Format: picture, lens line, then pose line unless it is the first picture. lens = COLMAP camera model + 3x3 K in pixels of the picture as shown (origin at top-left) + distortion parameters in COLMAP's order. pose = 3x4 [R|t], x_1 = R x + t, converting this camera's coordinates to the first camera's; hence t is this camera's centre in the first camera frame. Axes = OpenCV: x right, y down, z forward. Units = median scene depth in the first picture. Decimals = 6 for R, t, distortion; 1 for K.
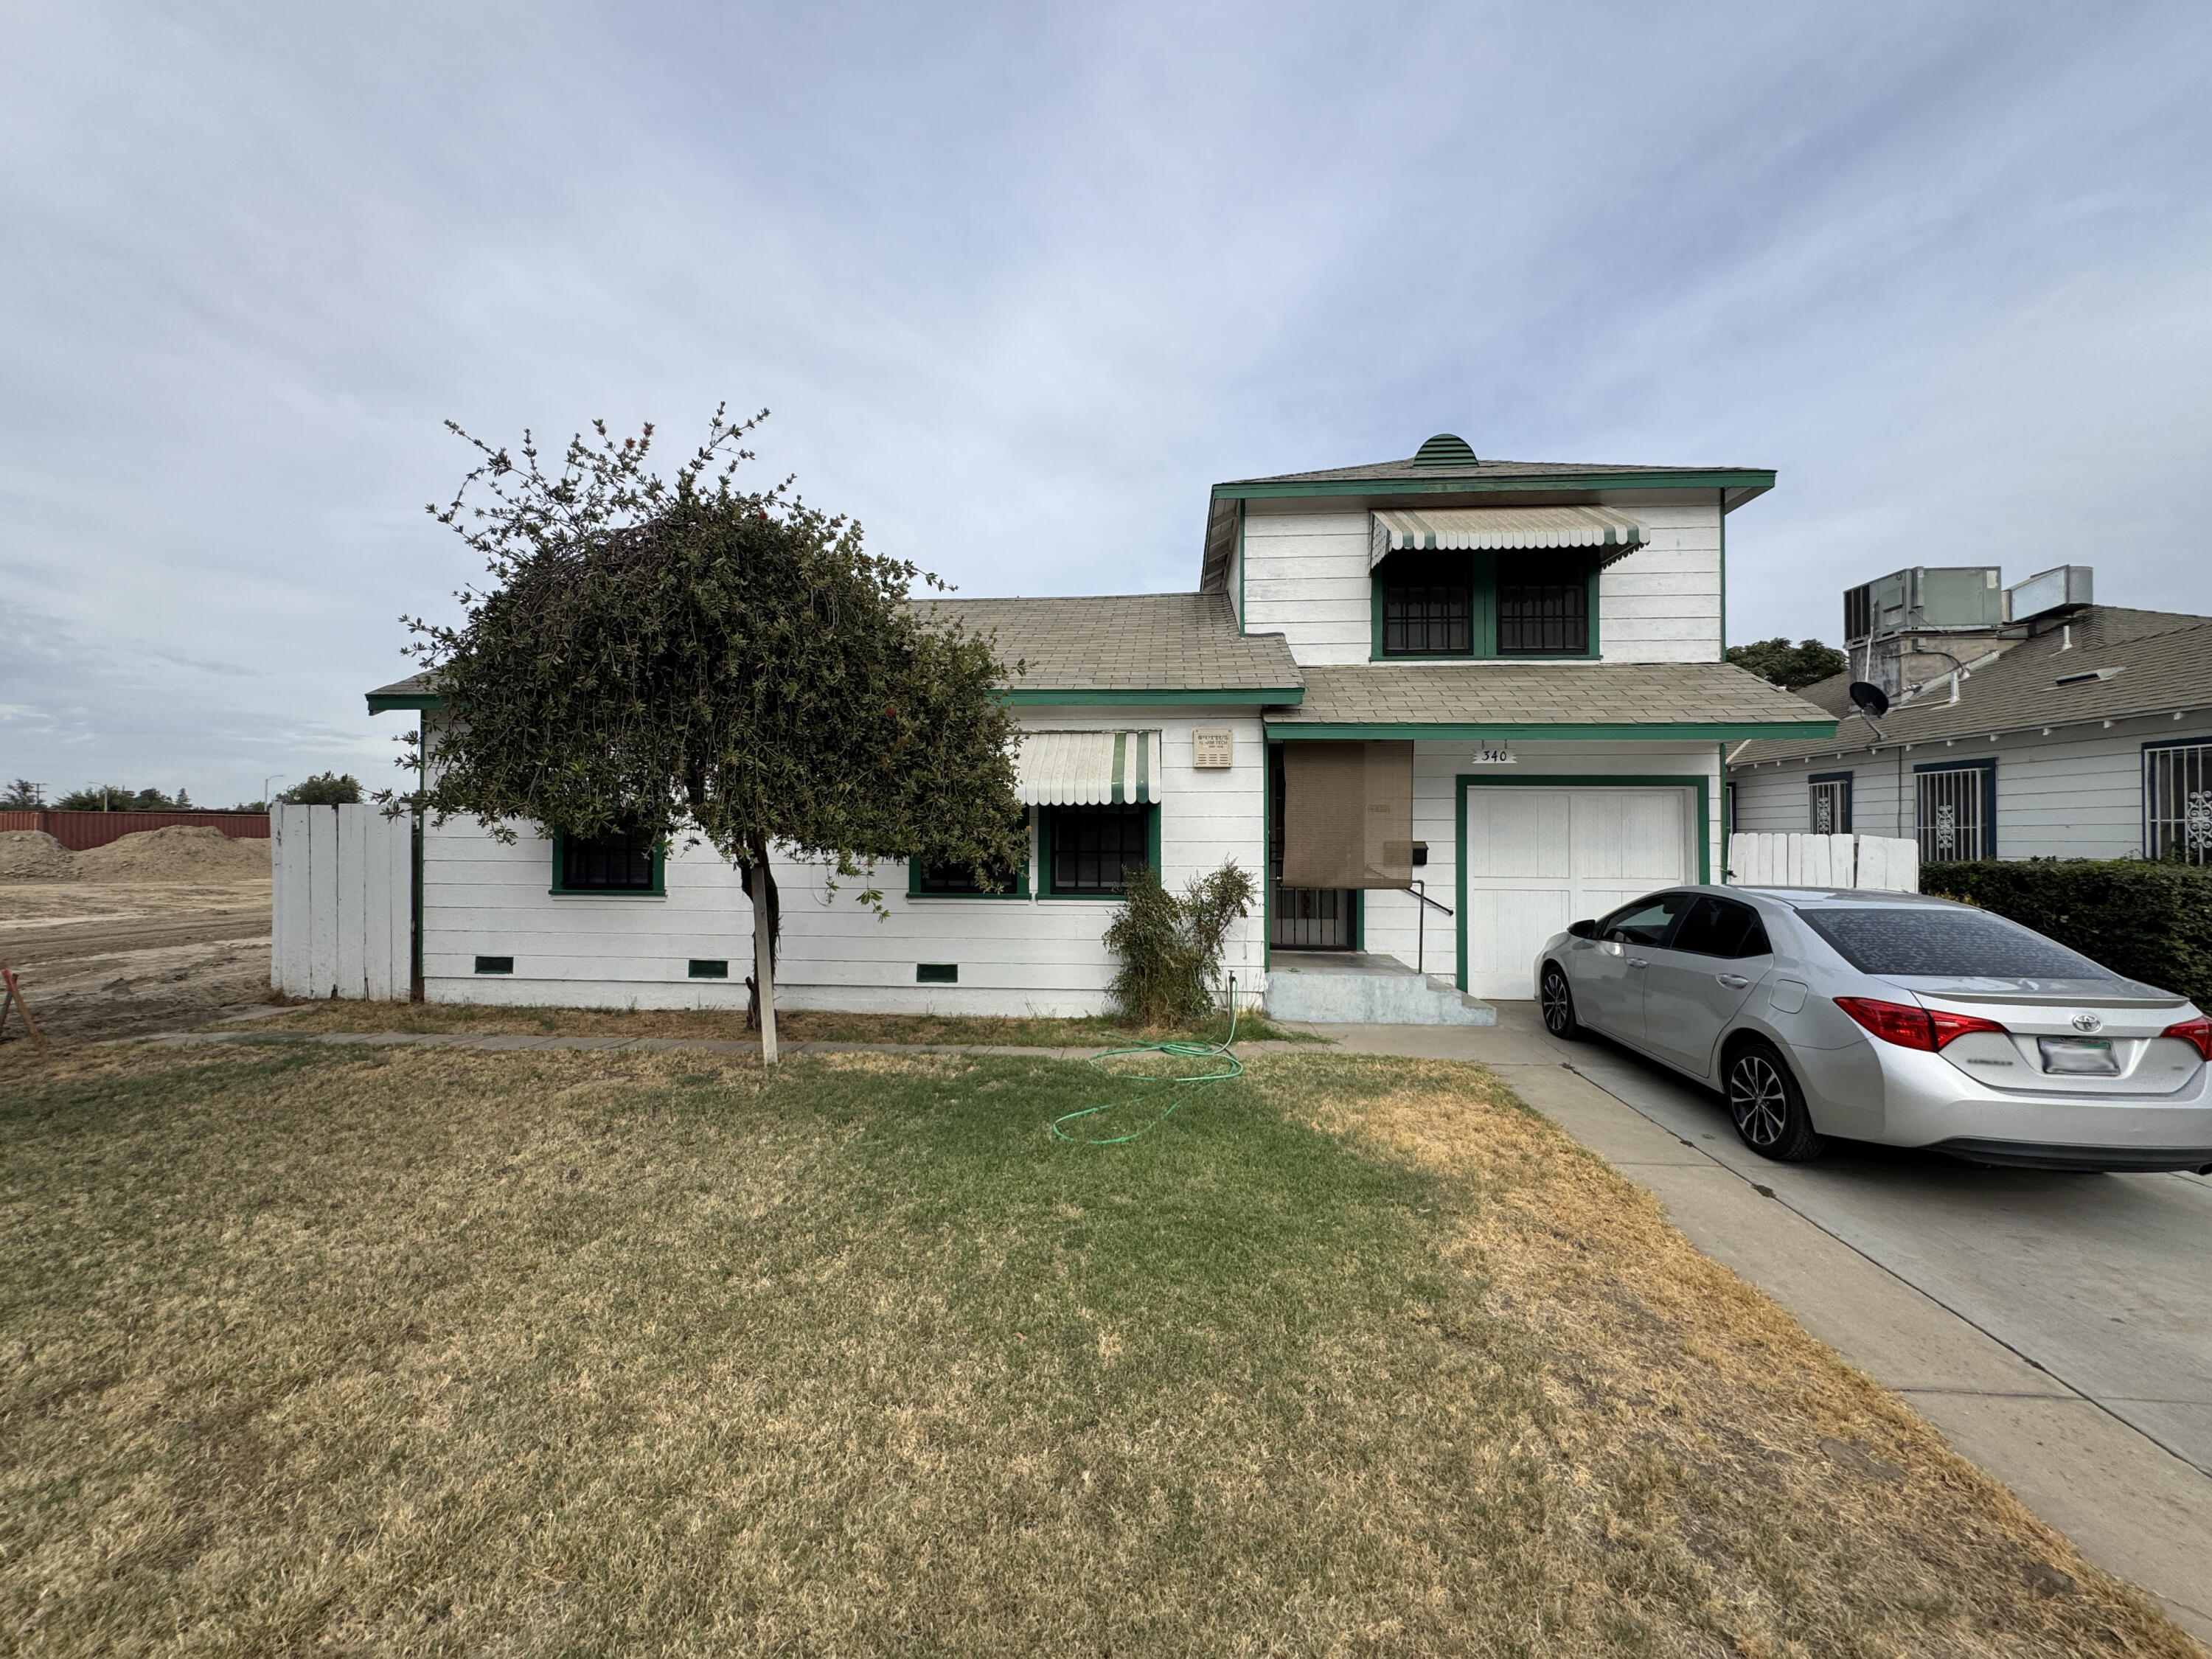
lens RADIAL K [[919.5, 0, 1070.5], [0, 919.5, 817.7], [0, 0, 1]] dist [-0.000498, 0.000081]
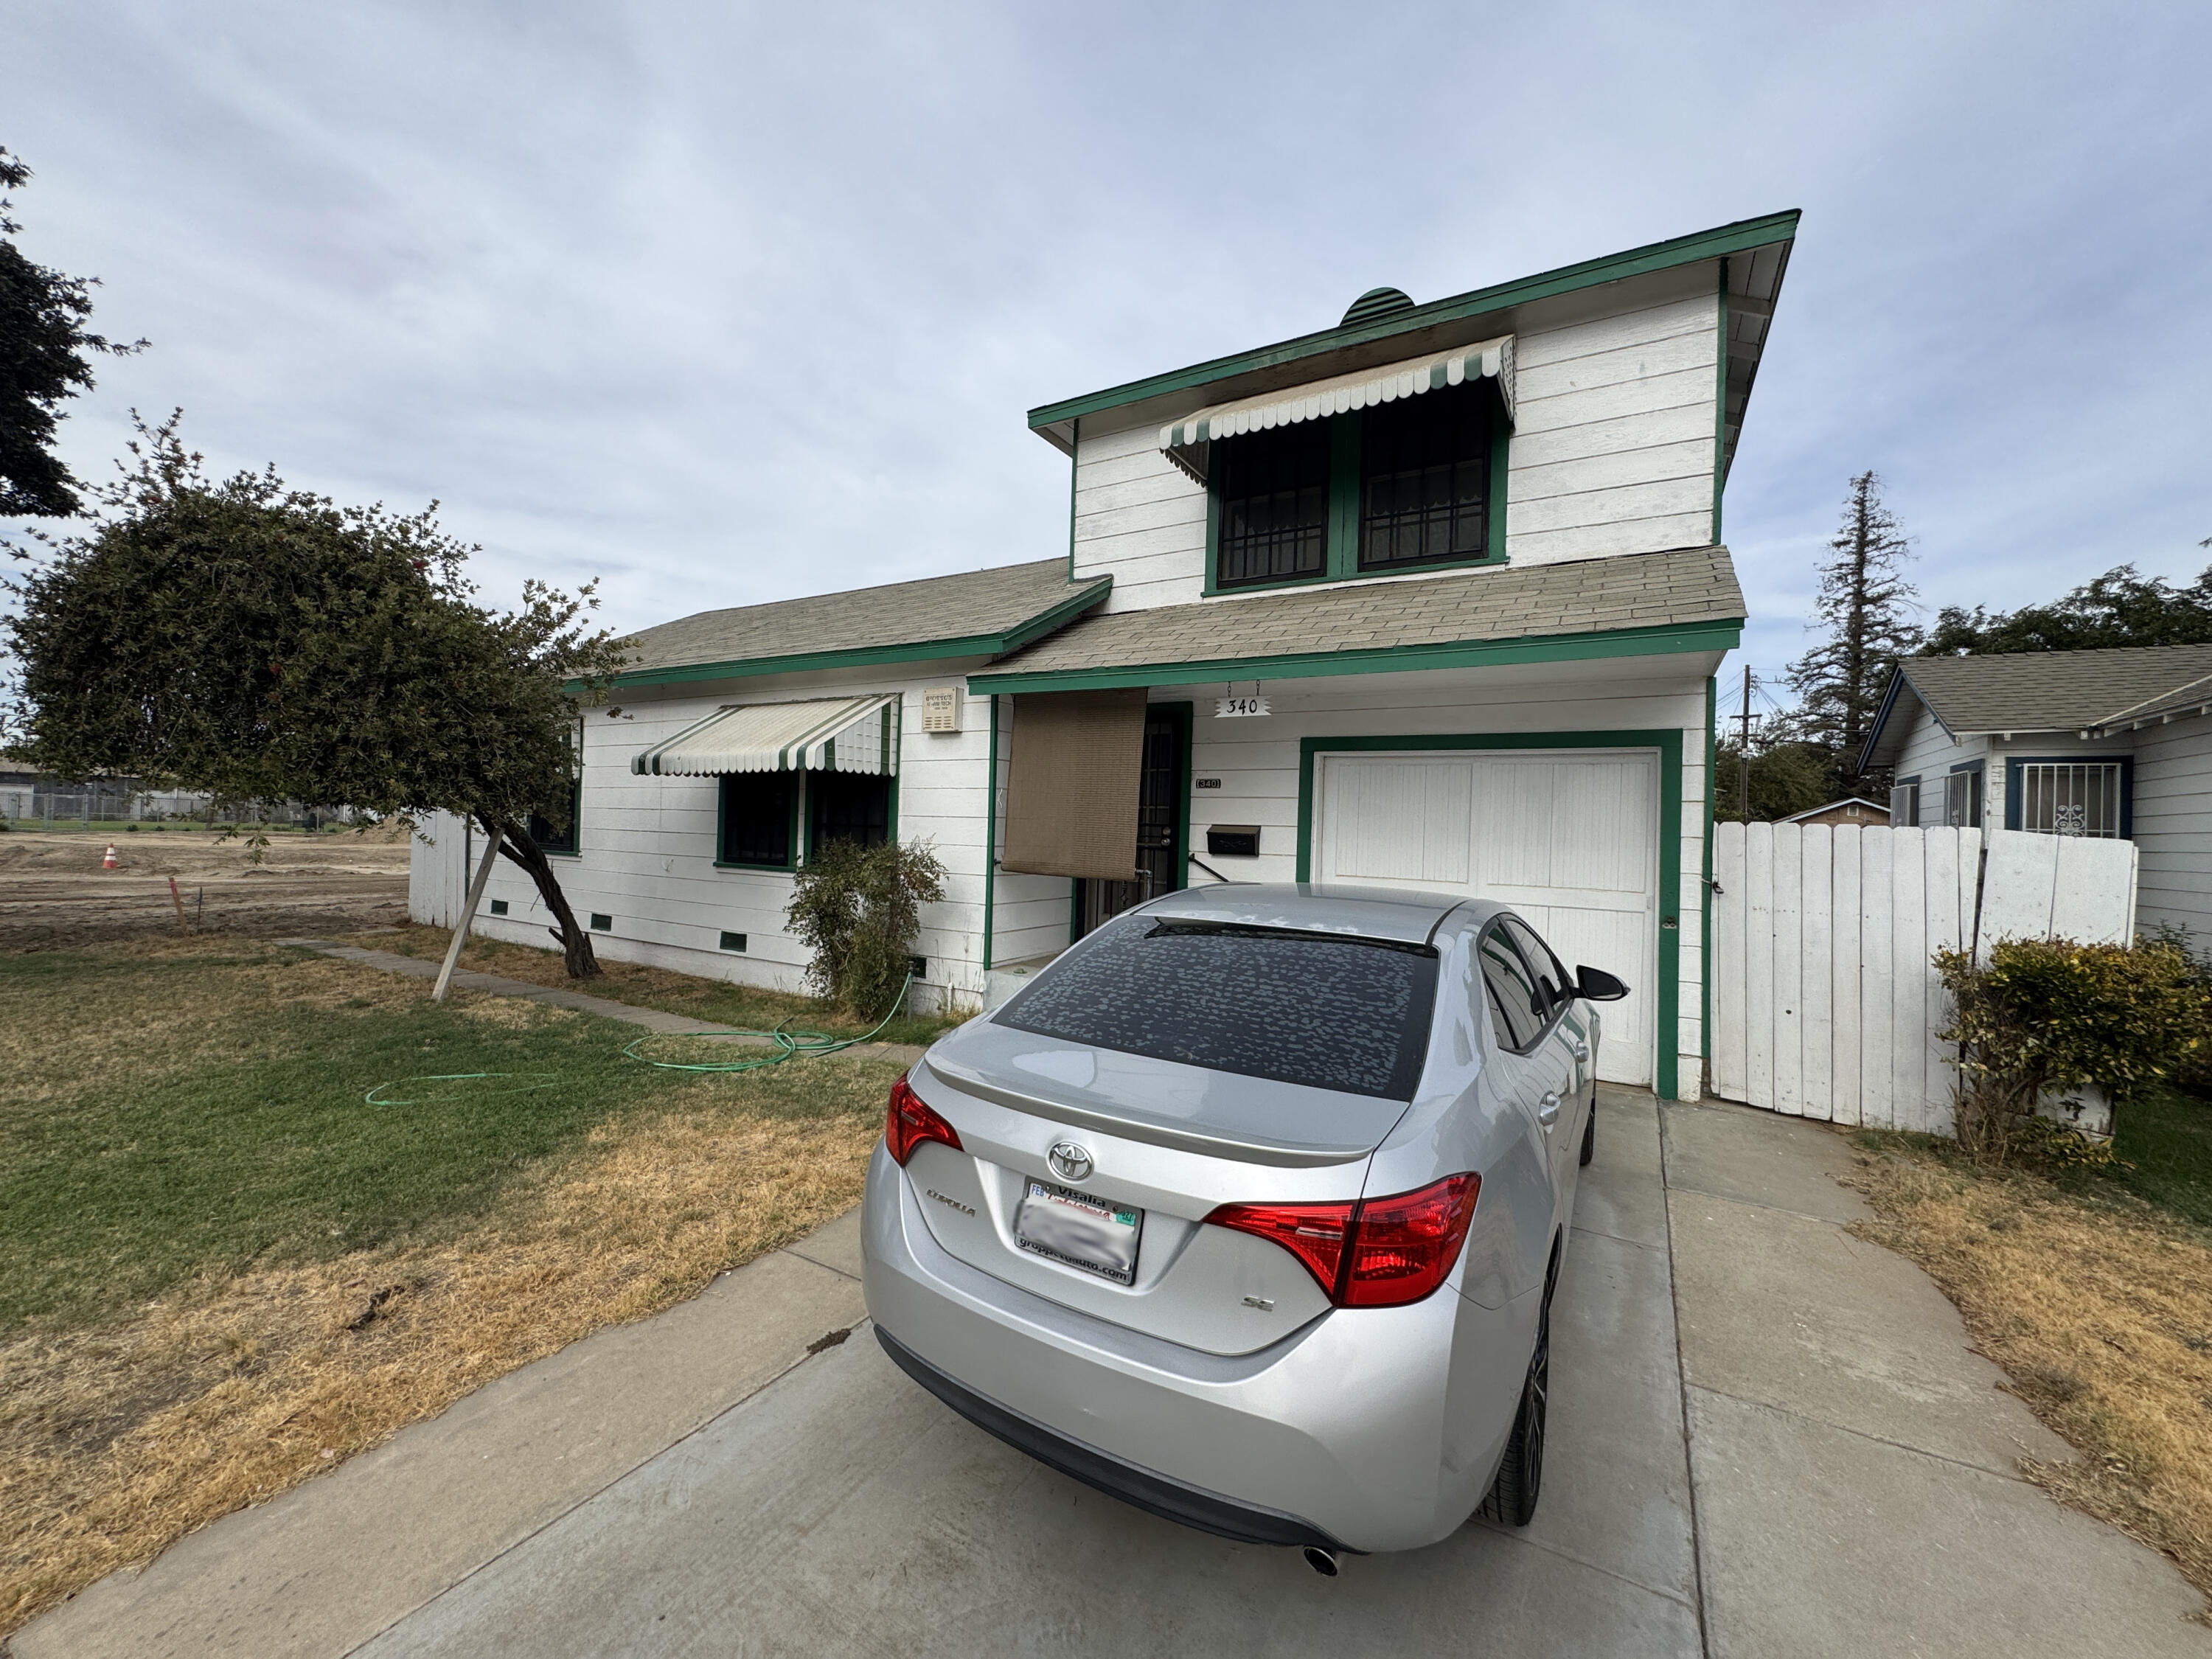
lens RADIAL K [[896.6, 0, 1104.7], [0, 896.6, 826.8], [0, 0, 1]] dist [-0.001832, 0.000364]
pose [[0.892511, 0.021851, -0.450497, 0.615346], [-0.017360, 0.999750, 0.014097, 0.018819], [0.450692, -0.004761, 0.892667, 0.273497]]
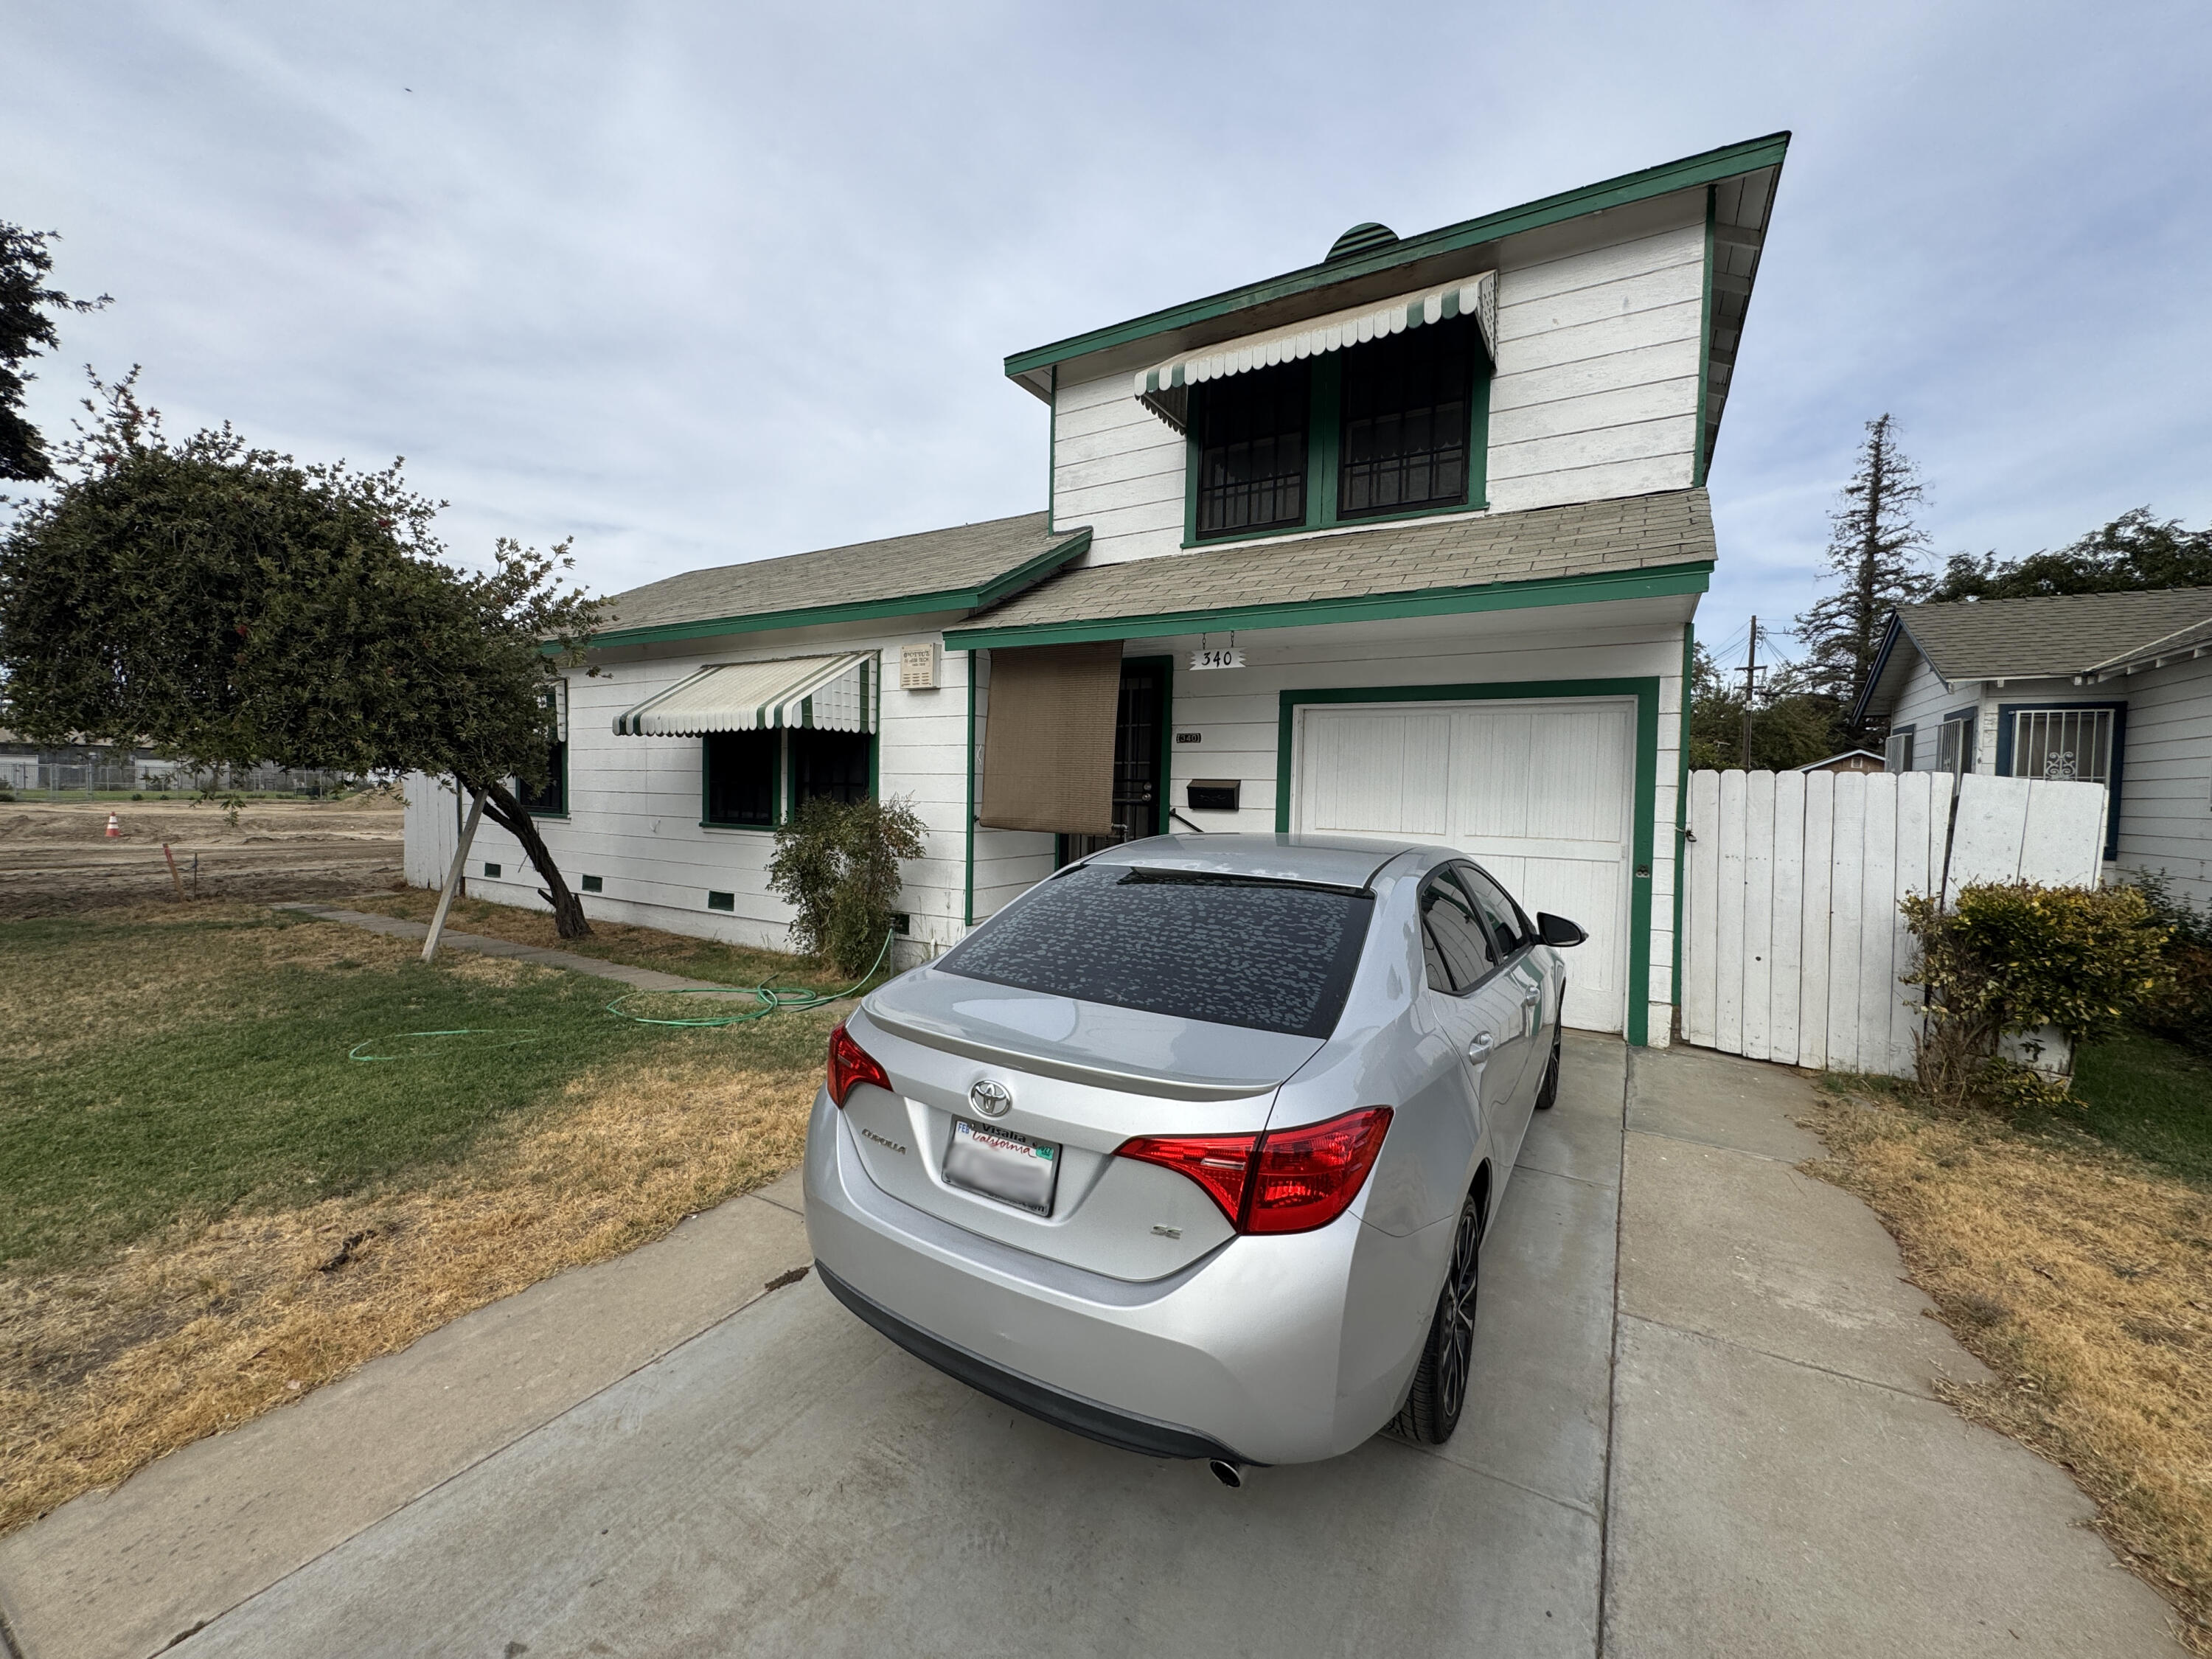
lens RADIAL K [[897.2, 0, 1106.0], [0, 897.2, 829.5], [0, 0, 1]] dist [-0.001638, 0.000270]
pose [[0.890709, 0.034419, -0.453269, 0.635170], [-0.007555, 0.998112, 0.060946, 0.022917], [0.454511, -0.050861, 0.889288, 0.282530]]
